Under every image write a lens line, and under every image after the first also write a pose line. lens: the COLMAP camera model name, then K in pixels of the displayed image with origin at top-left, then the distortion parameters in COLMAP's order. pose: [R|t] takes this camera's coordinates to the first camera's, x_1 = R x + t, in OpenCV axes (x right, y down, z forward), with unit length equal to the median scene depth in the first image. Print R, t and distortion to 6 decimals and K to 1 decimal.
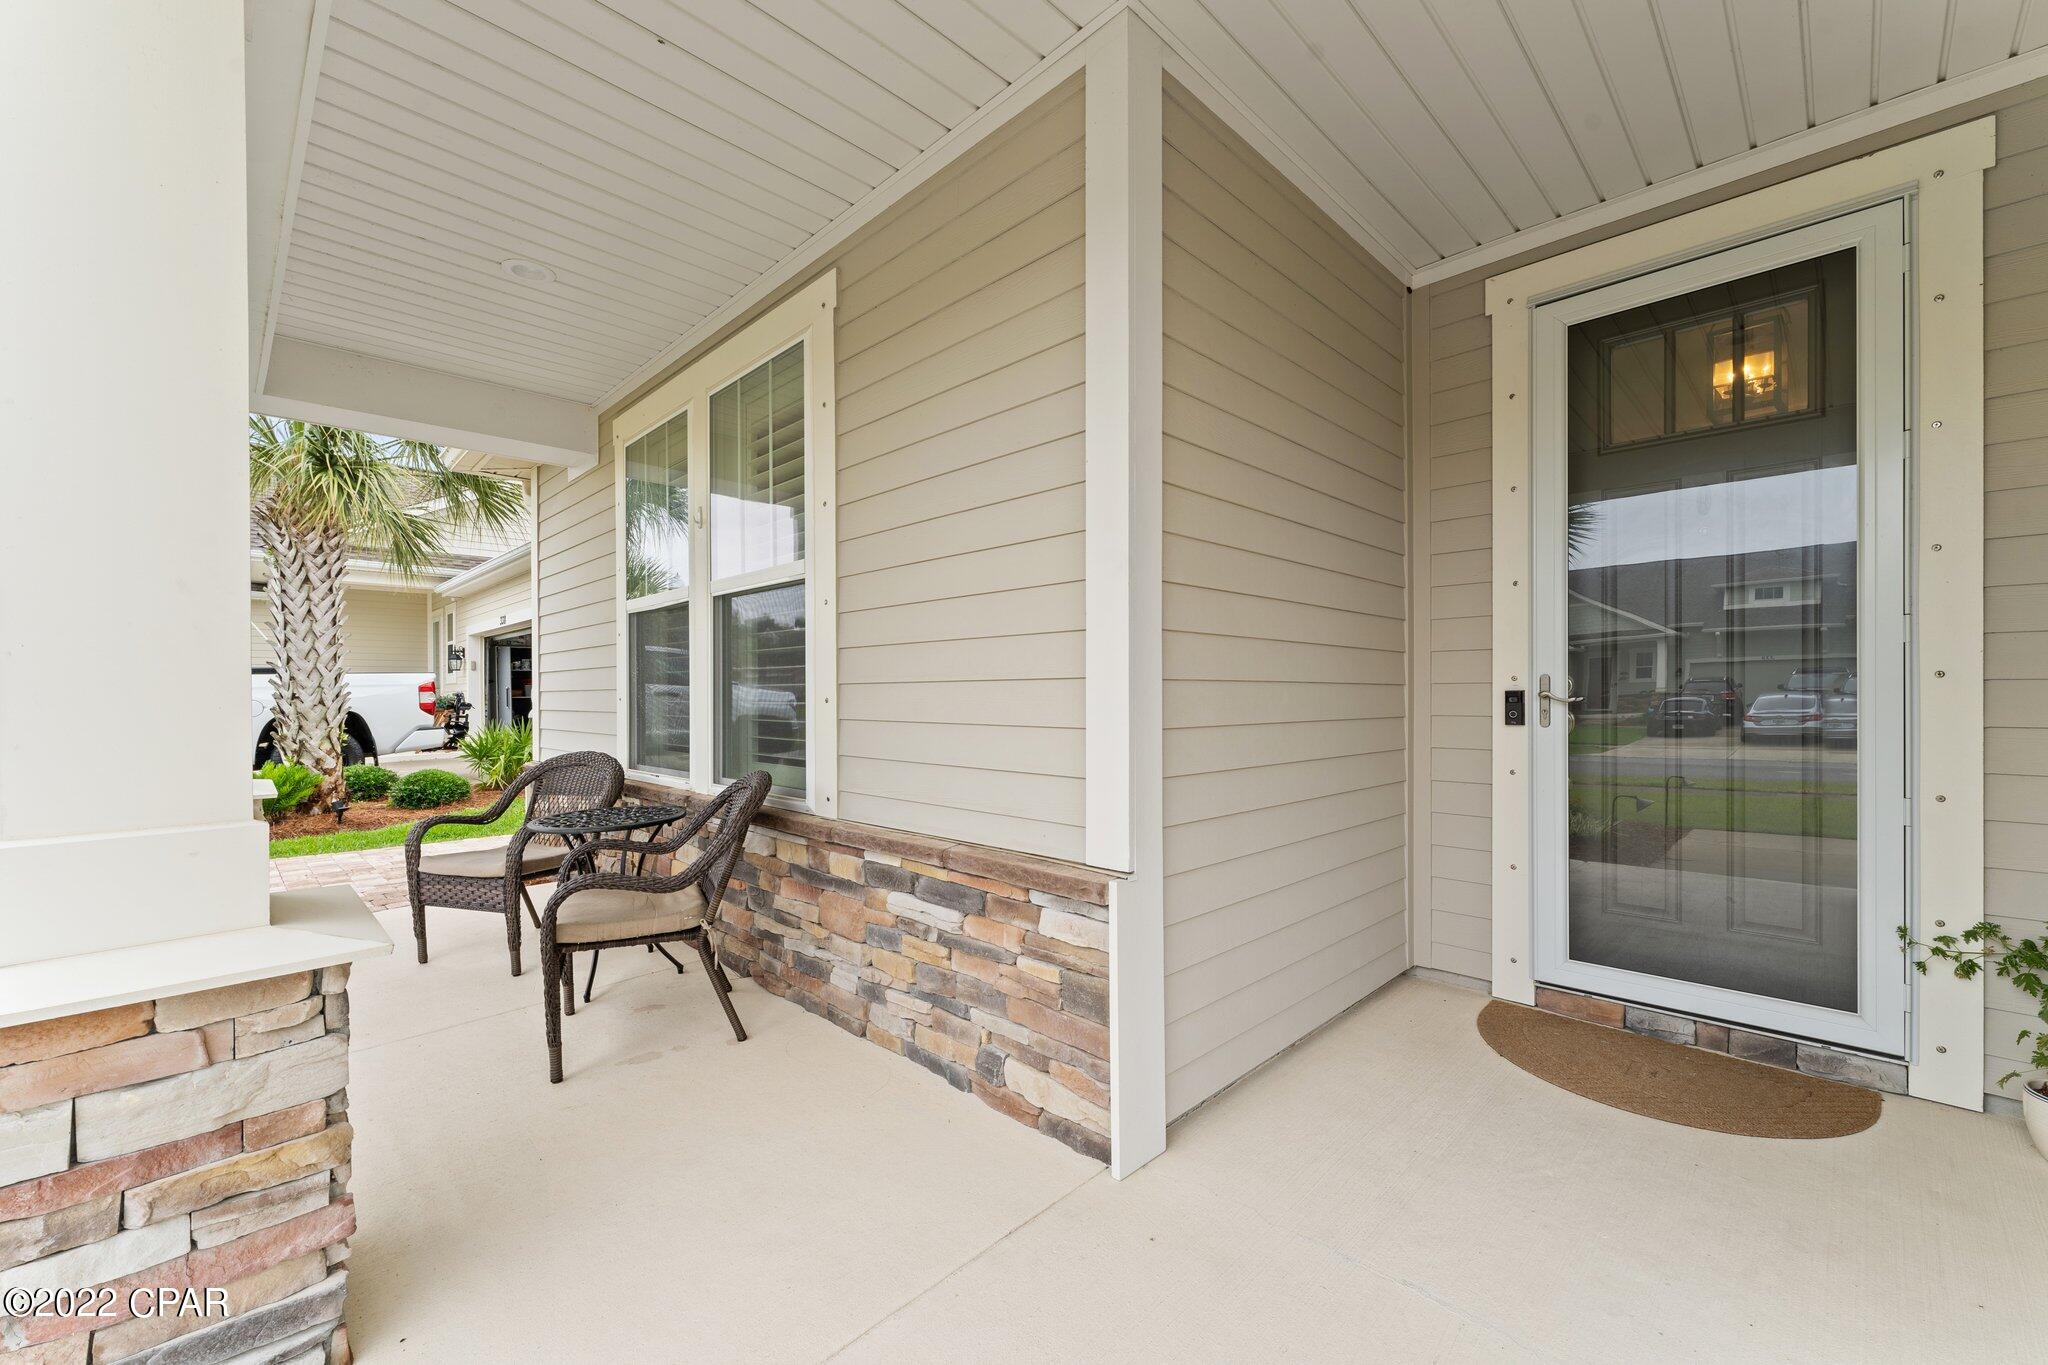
lens RADIAL K [[821.9, 0, 1019.3], [0, 821.9, 694.5], [0, 0, 1]] dist [0.001434, 0.000474]
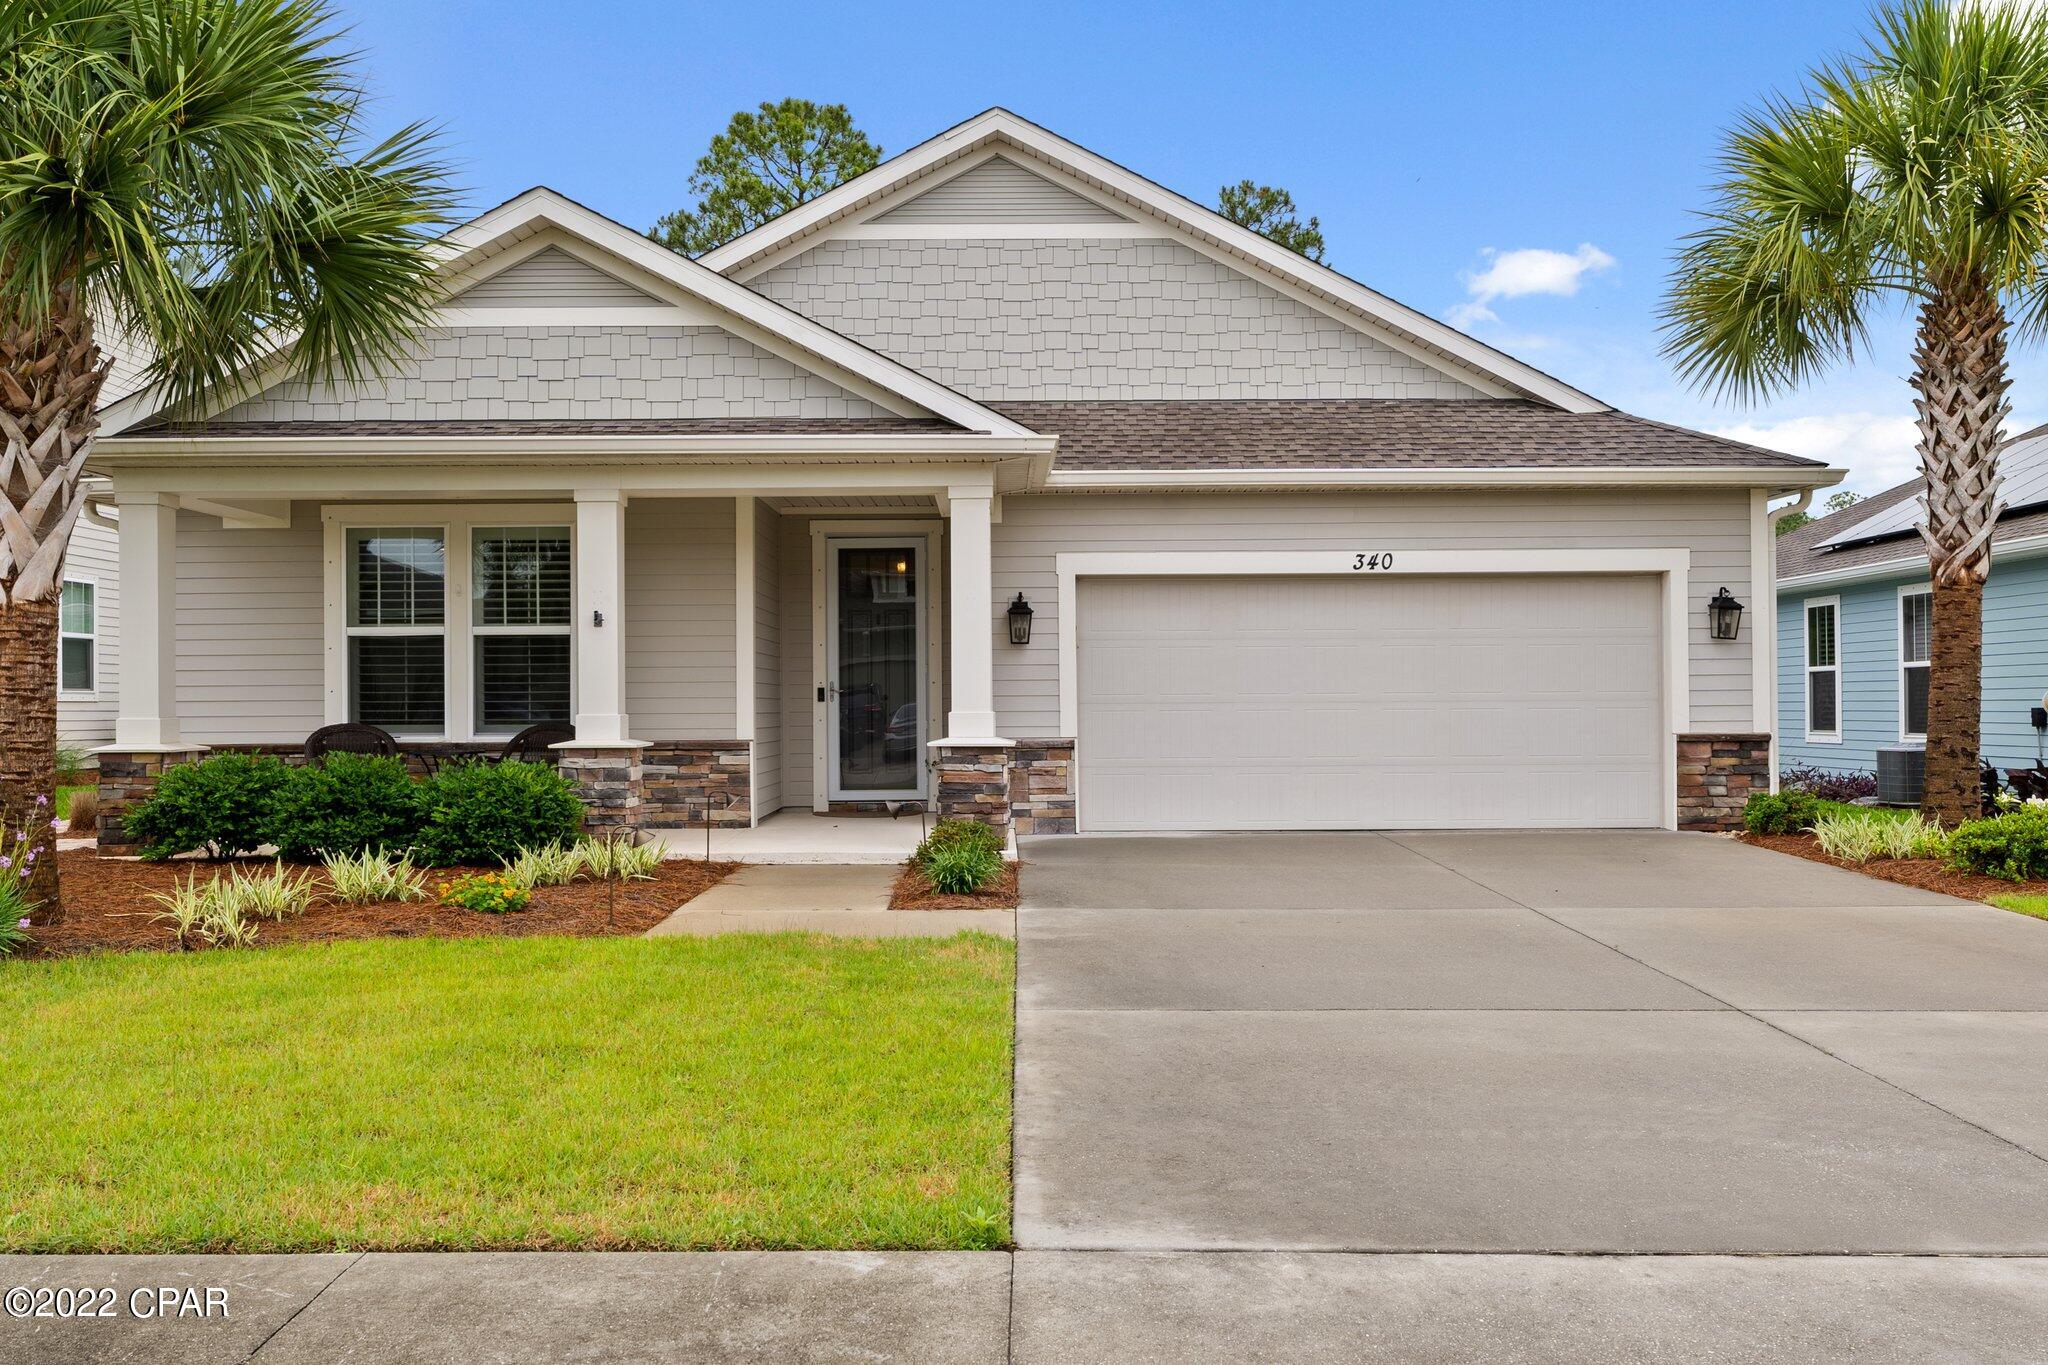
lens RADIAL K [[1774.1, 0, 1024.0], [0, 1774.1, 682.5], [0, 0, 1]] dist [-0.007826, -0.000893]
pose [[0.694751, 0.008492, 0.719200, -3.618472], [0.004765, 0.999854, -0.016409, 0.089580], [-0.719234, 0.014827, 0.694609, -4.056003]]
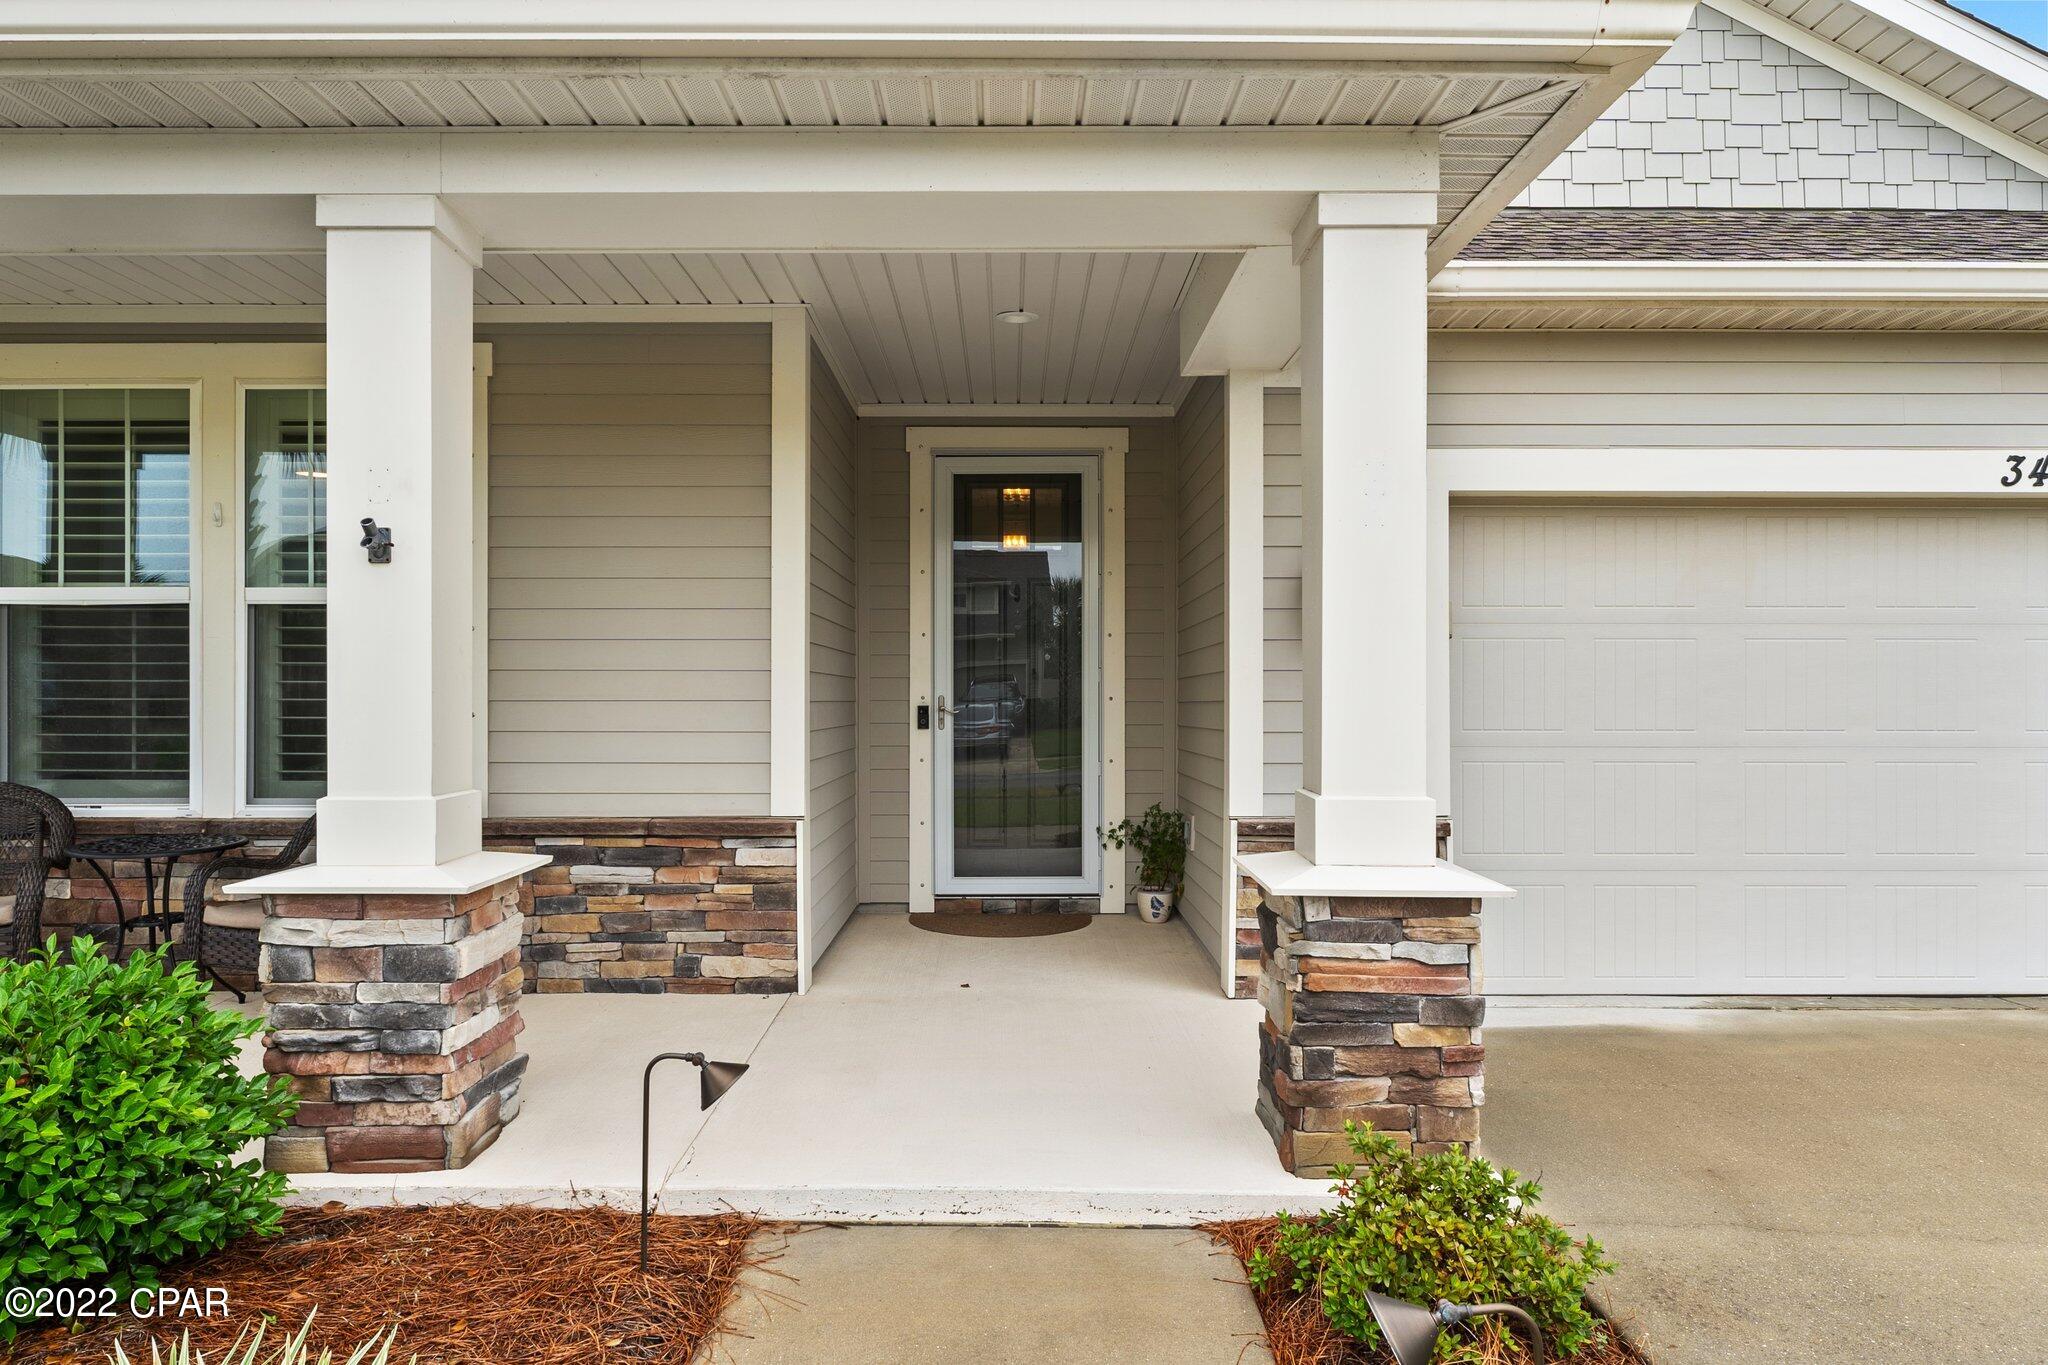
lens RADIAL K [[1302.1, 0, 1024.0], [0, 1302.1, 682.5], [0, 0, 1]] dist [0.003102, 0.000754]
pose [[0.694727, 0.012453, 0.719166, -1.241827], [-0.002595, 0.999887, -0.014807, -0.016345], [-0.719269, 0.008420, 0.694681, -0.994872]]
